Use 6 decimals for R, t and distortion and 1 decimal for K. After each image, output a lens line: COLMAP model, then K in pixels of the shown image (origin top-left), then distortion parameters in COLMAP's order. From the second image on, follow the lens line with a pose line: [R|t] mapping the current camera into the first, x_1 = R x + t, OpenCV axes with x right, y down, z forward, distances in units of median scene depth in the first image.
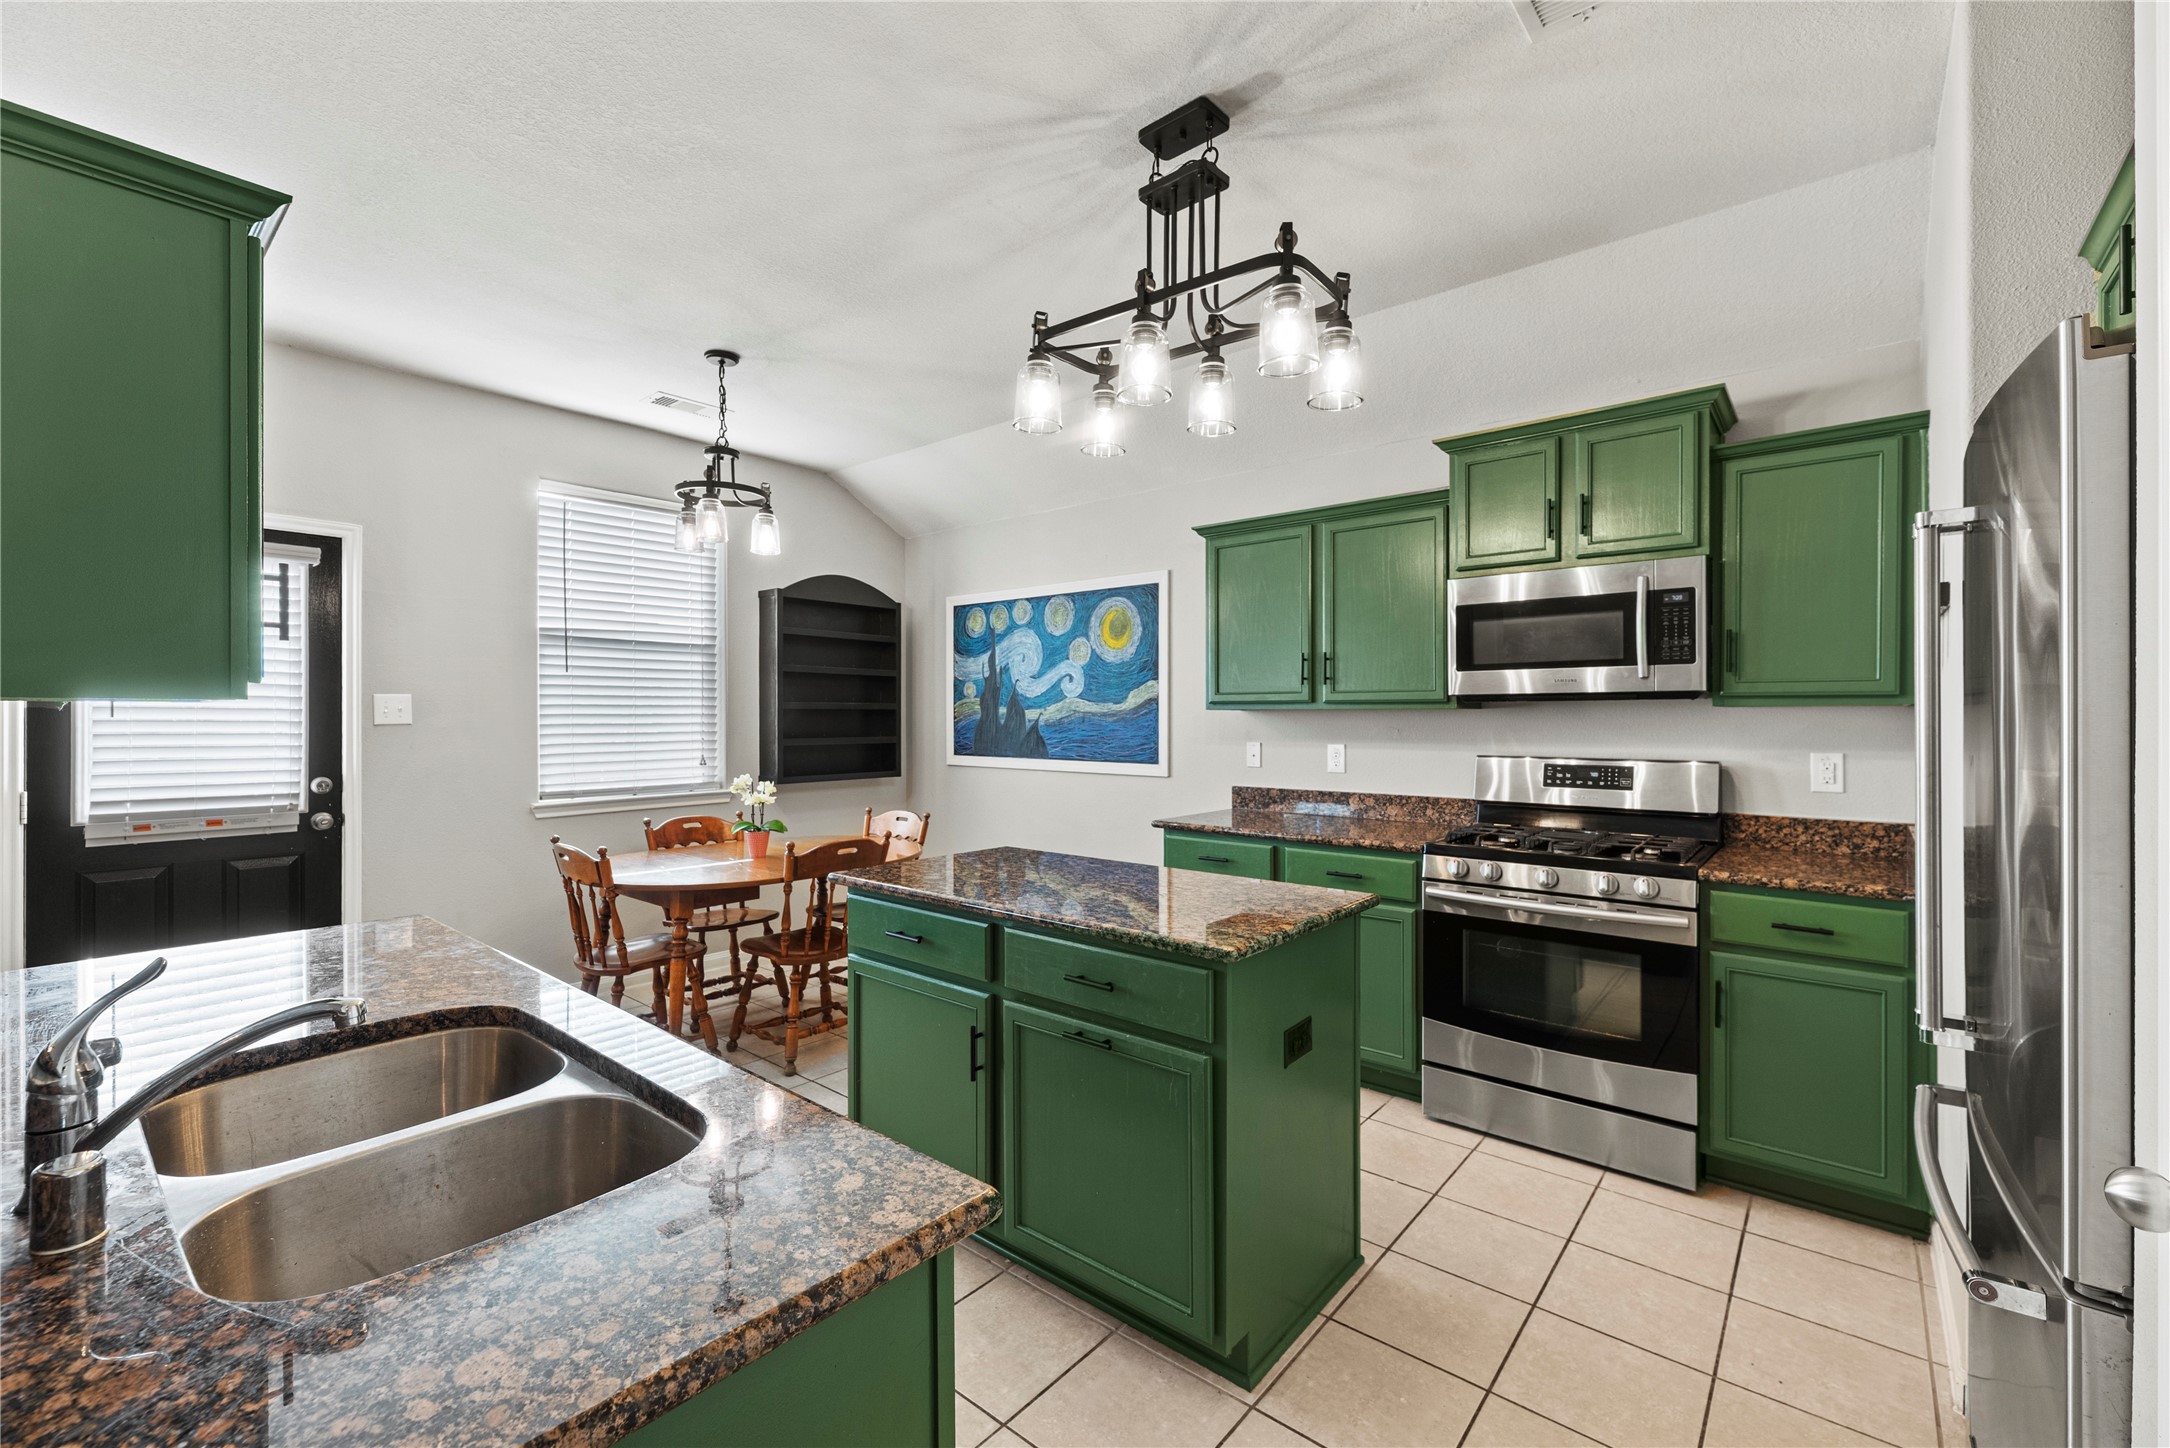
lens RADIAL K [[900.1, 0, 1094.0], [0, 900.1, 722.1], [0, 0, 1]] dist [0.000689, 0.000400]
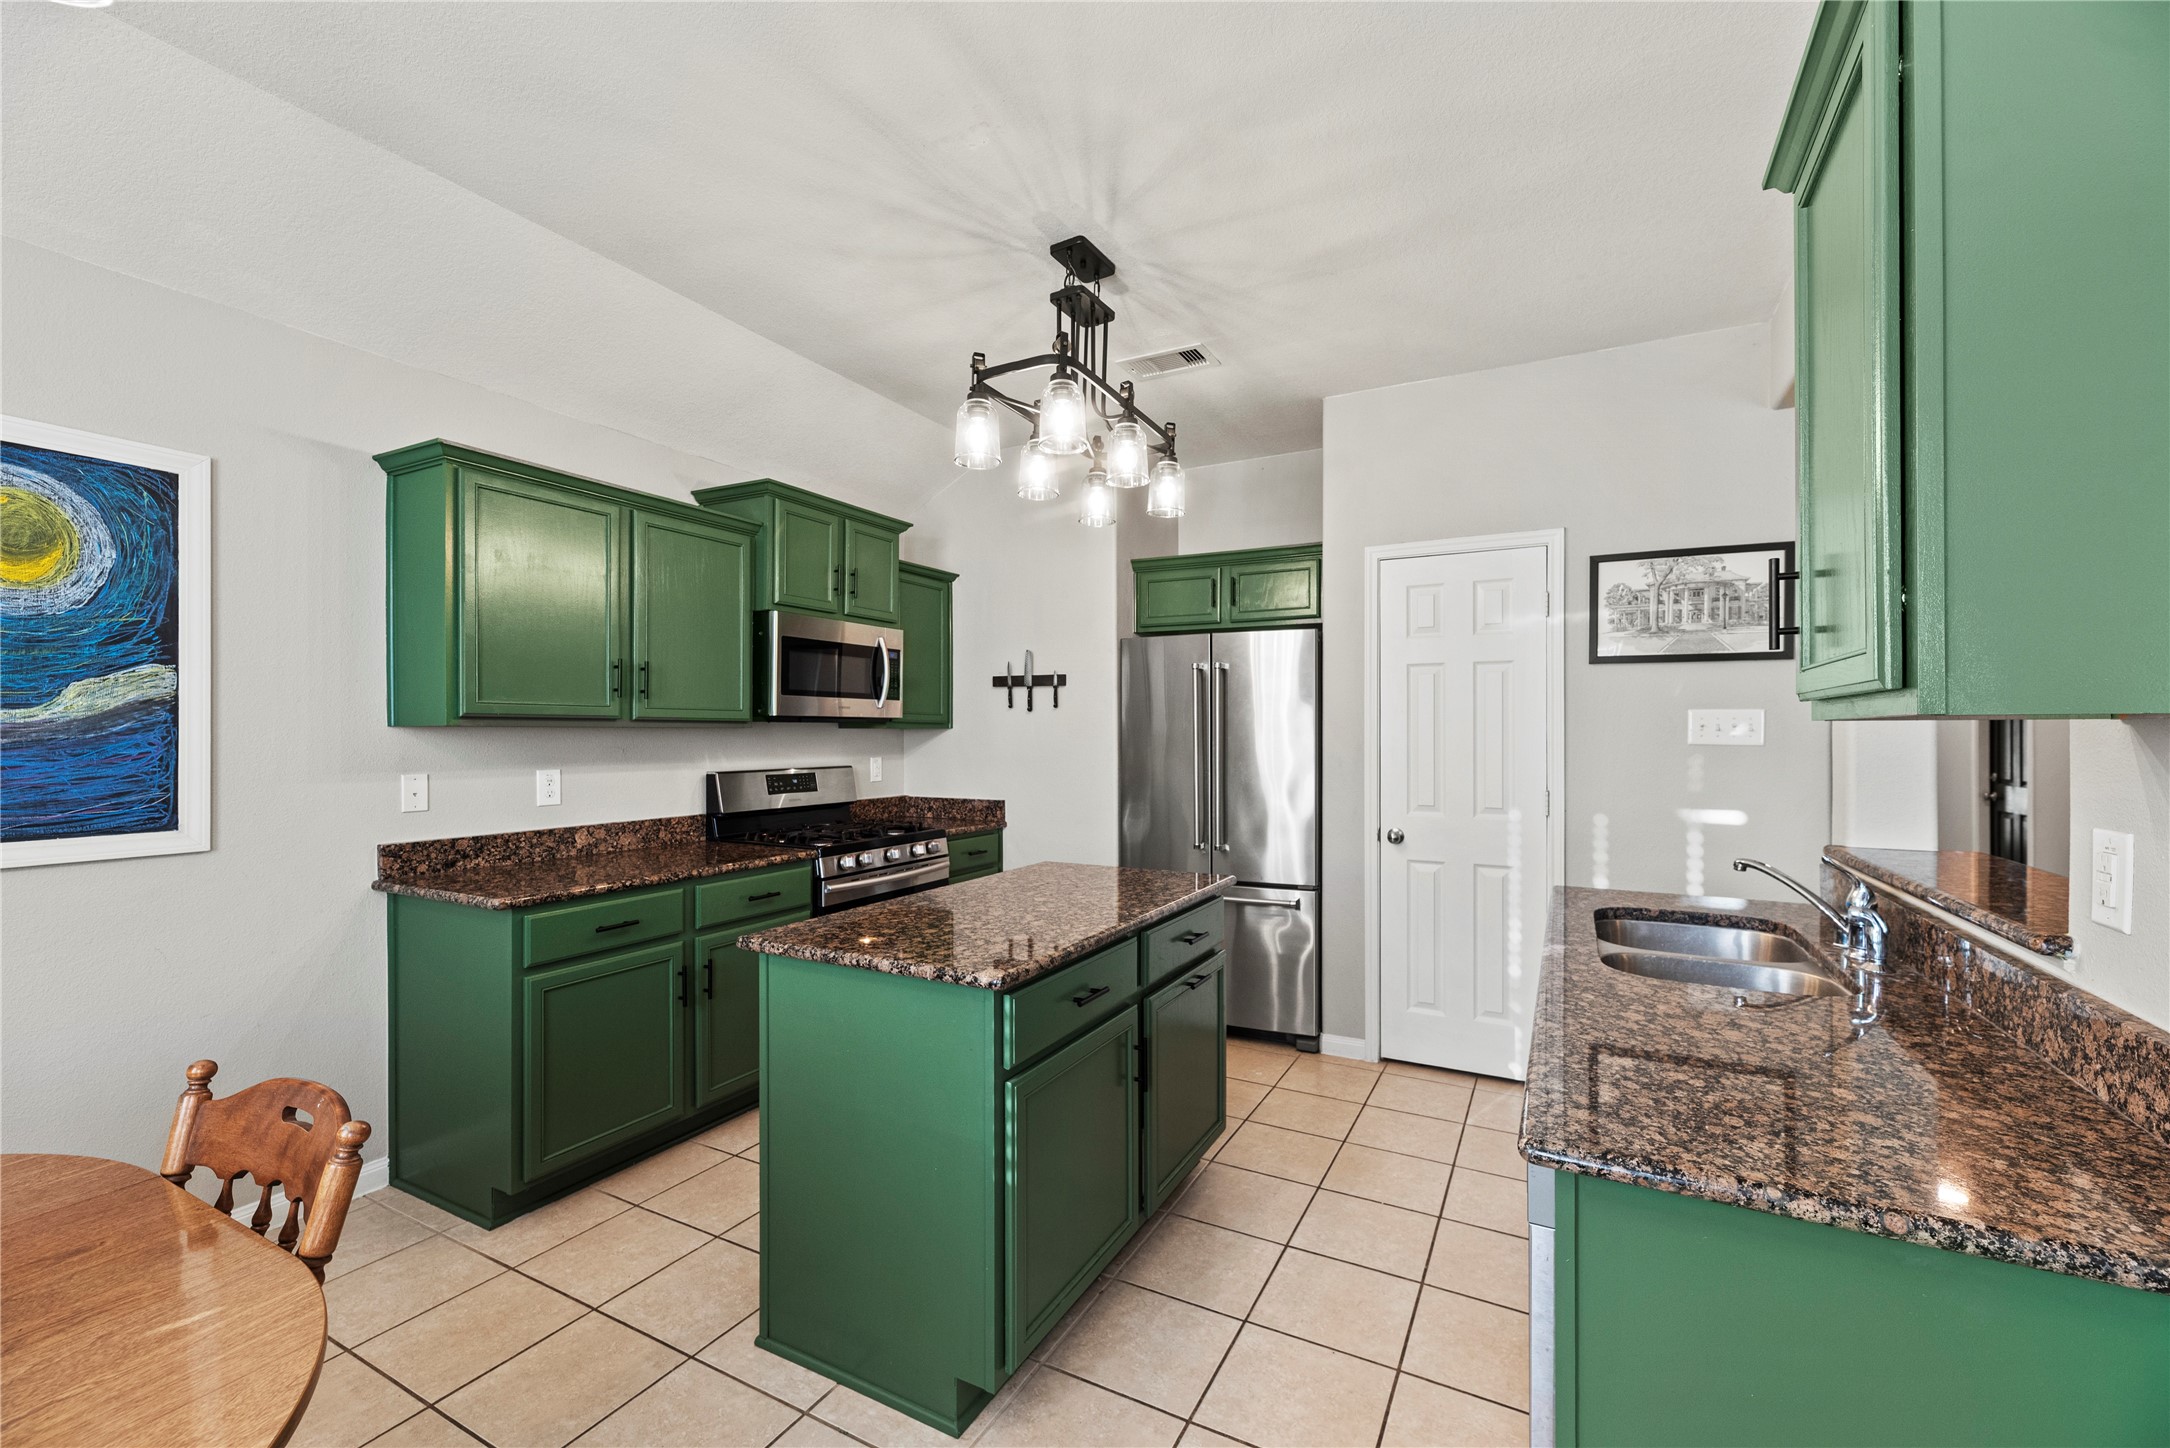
lens RADIAL K [[892.0, 0, 1089.5], [0, 892.0, 732.0], [0, 0, 1]] dist [0.002677, 0.000573]
pose [[-0.196850, 0.000322, 0.980434, -0.491742], [0.004997, 0.999987, 0.000675, -0.005926], [-0.980421, 0.005033, -0.196849, 0.552149]]
